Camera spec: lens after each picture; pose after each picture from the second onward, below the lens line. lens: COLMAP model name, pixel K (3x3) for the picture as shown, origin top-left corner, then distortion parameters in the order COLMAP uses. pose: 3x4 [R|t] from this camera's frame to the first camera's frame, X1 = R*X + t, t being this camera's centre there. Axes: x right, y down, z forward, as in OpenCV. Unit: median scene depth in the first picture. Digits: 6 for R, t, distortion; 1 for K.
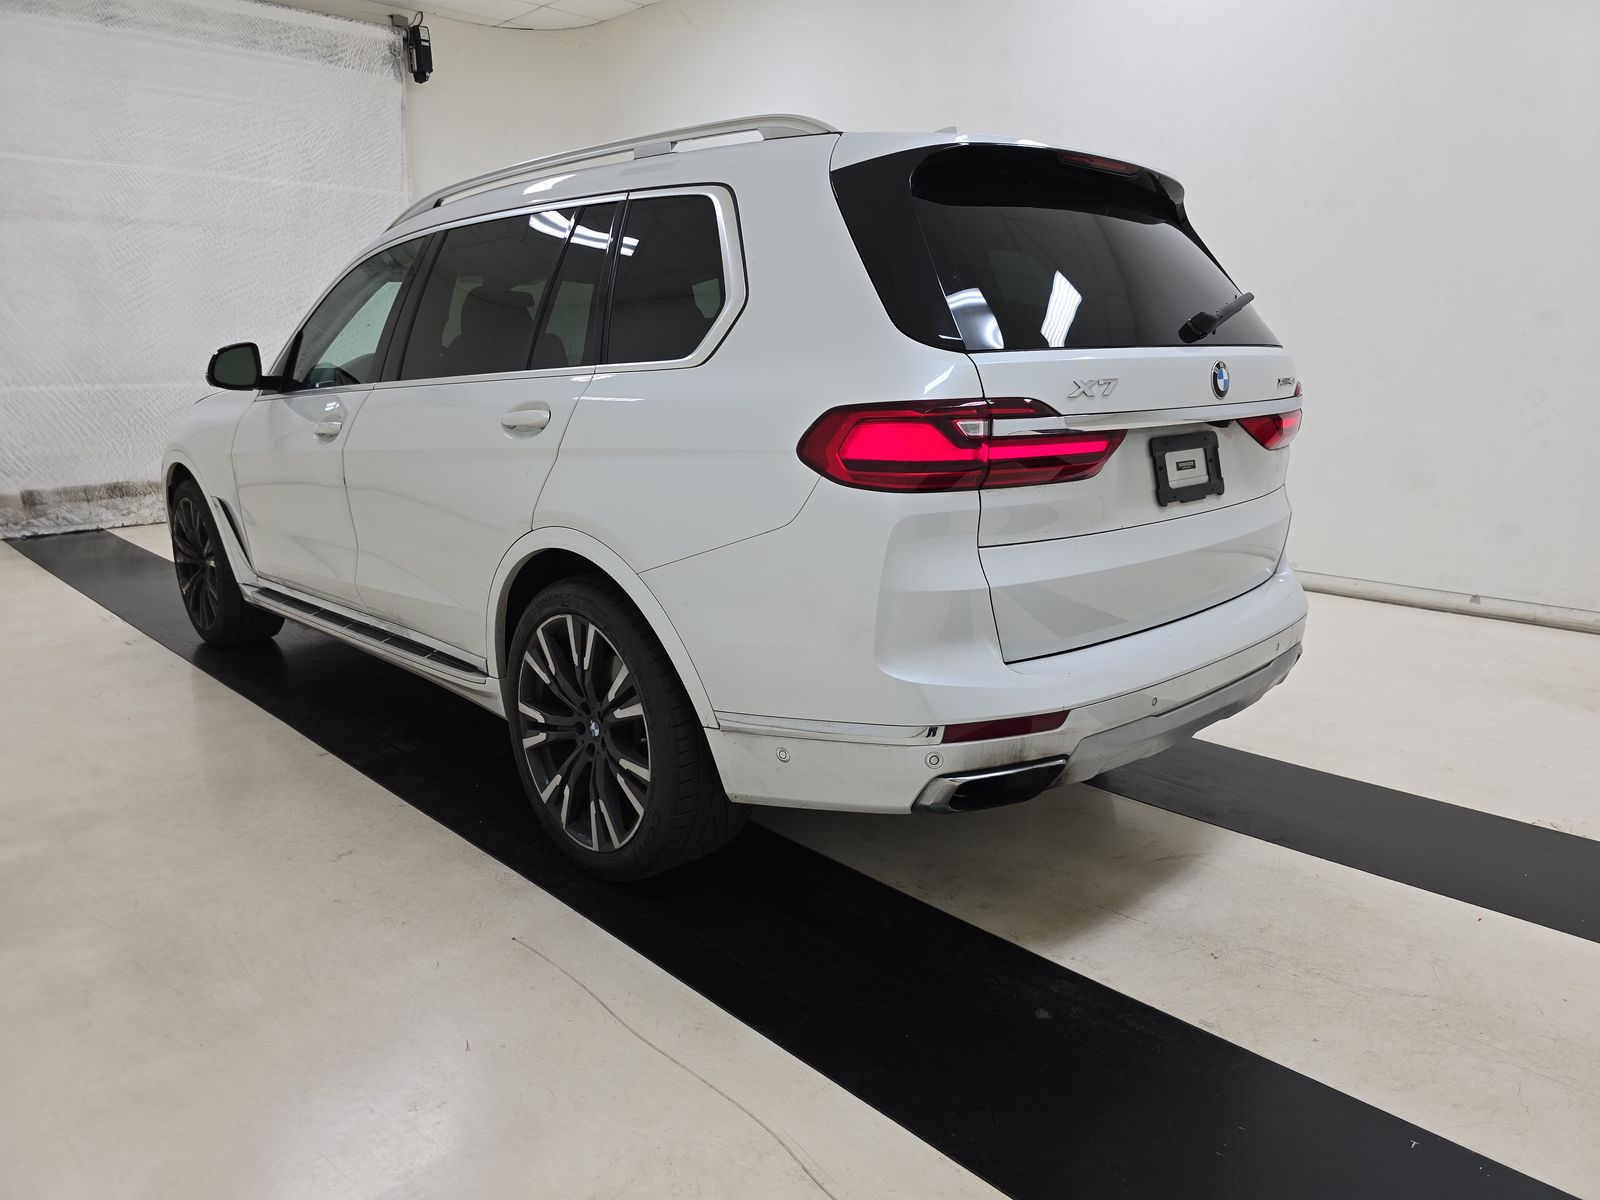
lens RADIAL K [[1071.9, 0, 805.9], [0, 1071.9, 604.0], [0, 0, 1]] dist [0.042153, -0.040950]
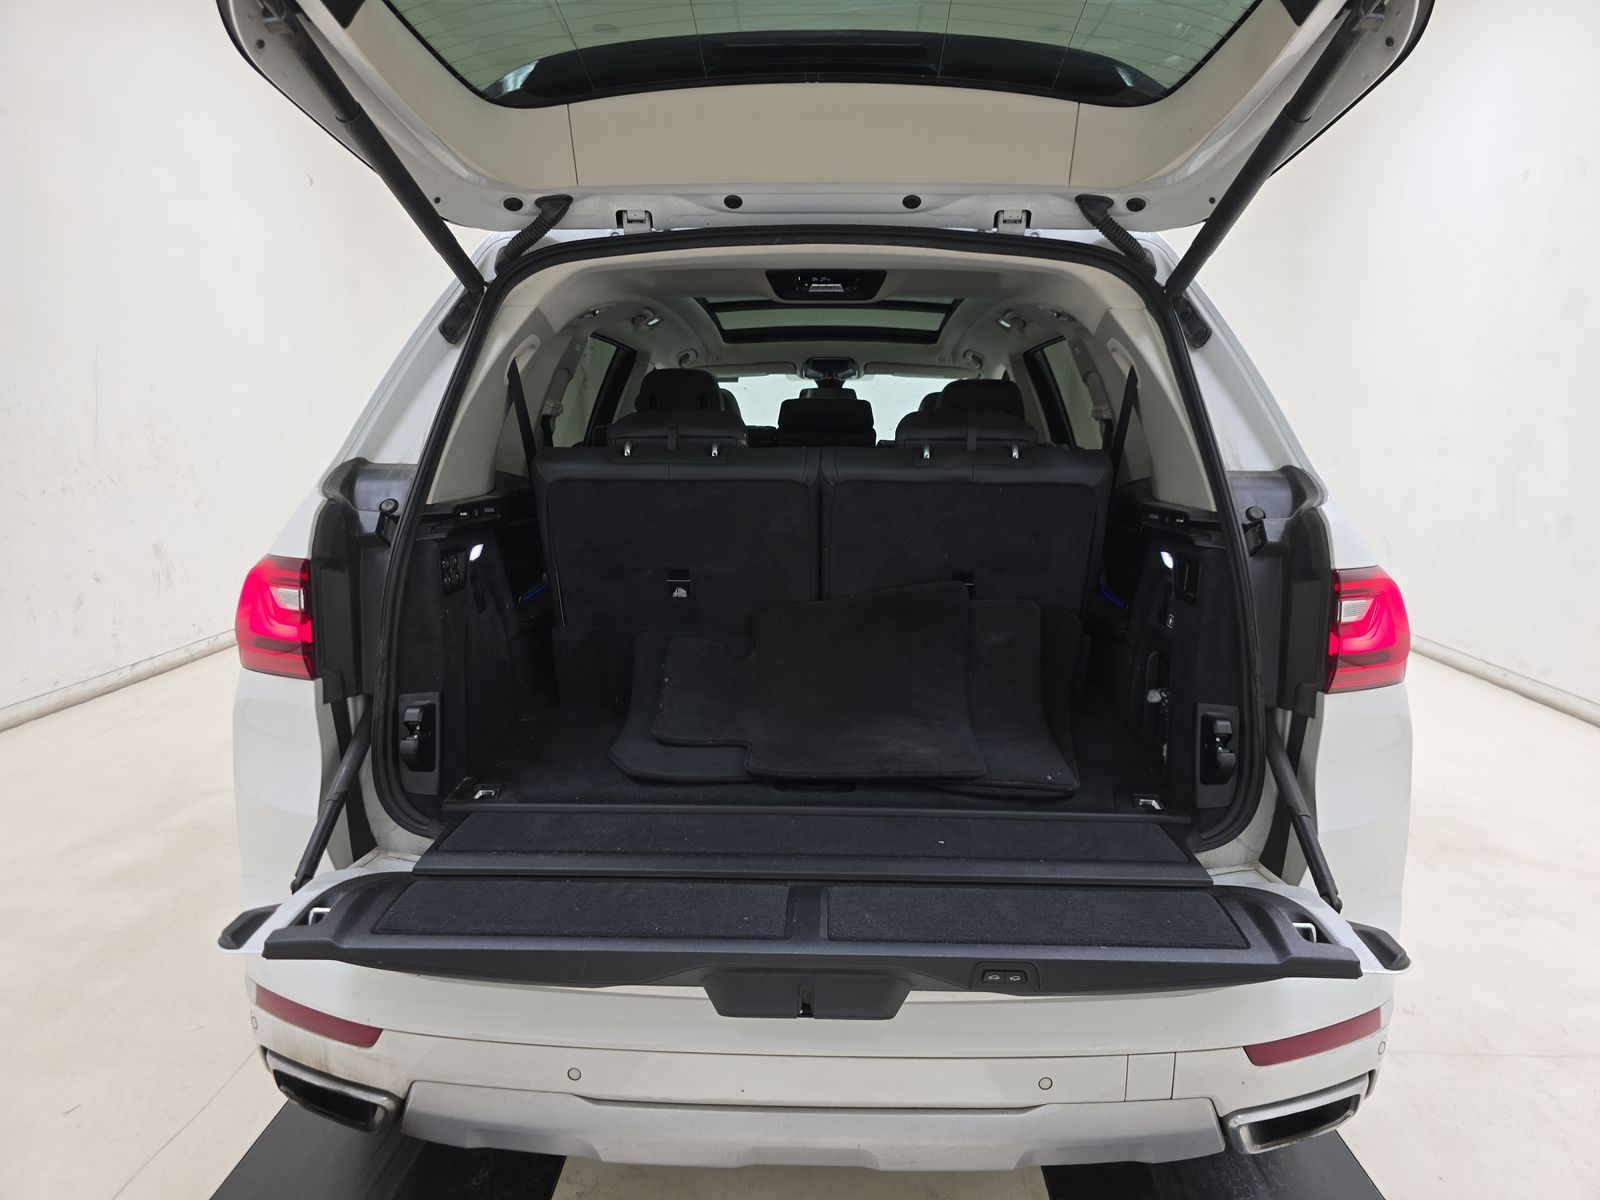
lens RADIAL K [[1071.9, 0, 805.9], [0, 1071.9, 604.0], [0, 0, 1]] dist [0.042153, -0.040950]
pose [[0.698672, 0.128100, -0.703880, 0.604599], [-0.173133, 0.984871, 0.007387, -0.148386], [0.694177, 0.116704, 0.710280, 0.467196]]
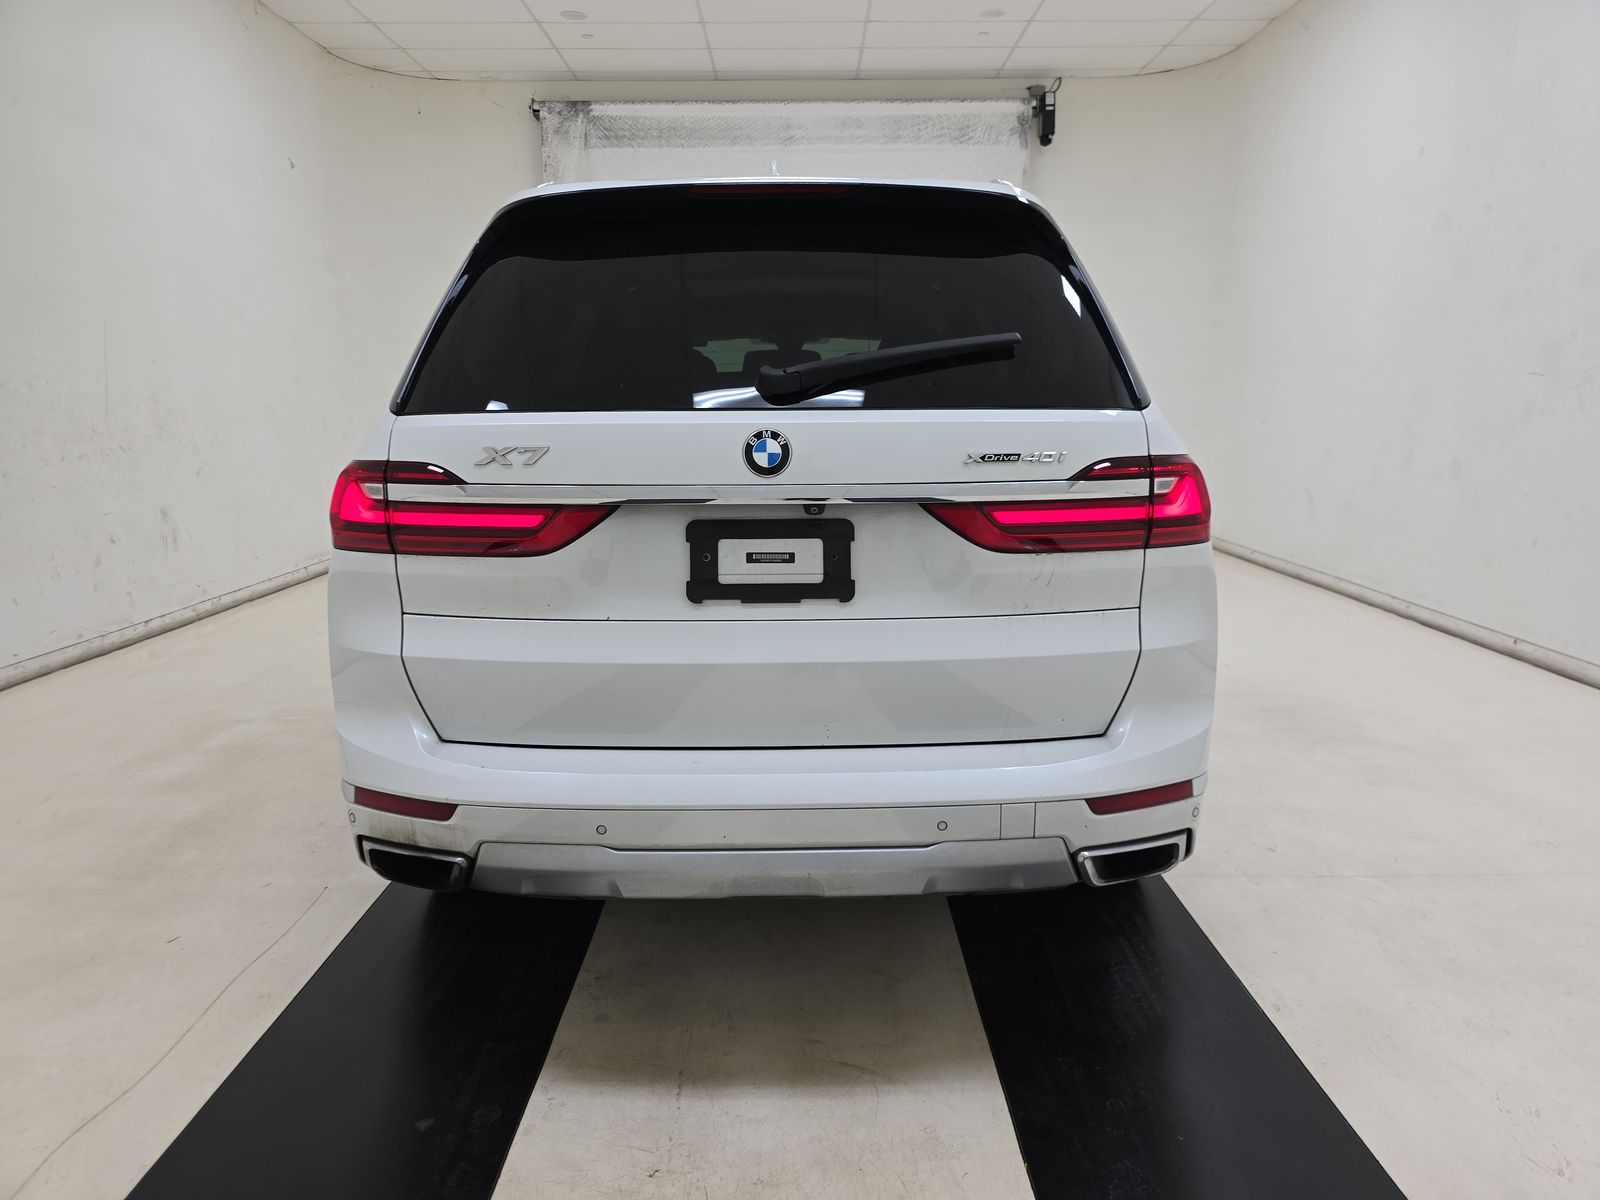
lens RADIAL K [[1071.9, 0, 805.9], [0, 1071.9, 604.0], [0, 0, 1]] dist [0.042153, -0.040950]
pose [[0.719271, 0.127734, -0.682886, 0.735473], [-0.154409, 0.987759, 0.022124, -0.093889], [0.677353, 0.089531, 0.730190, 0.359361]]
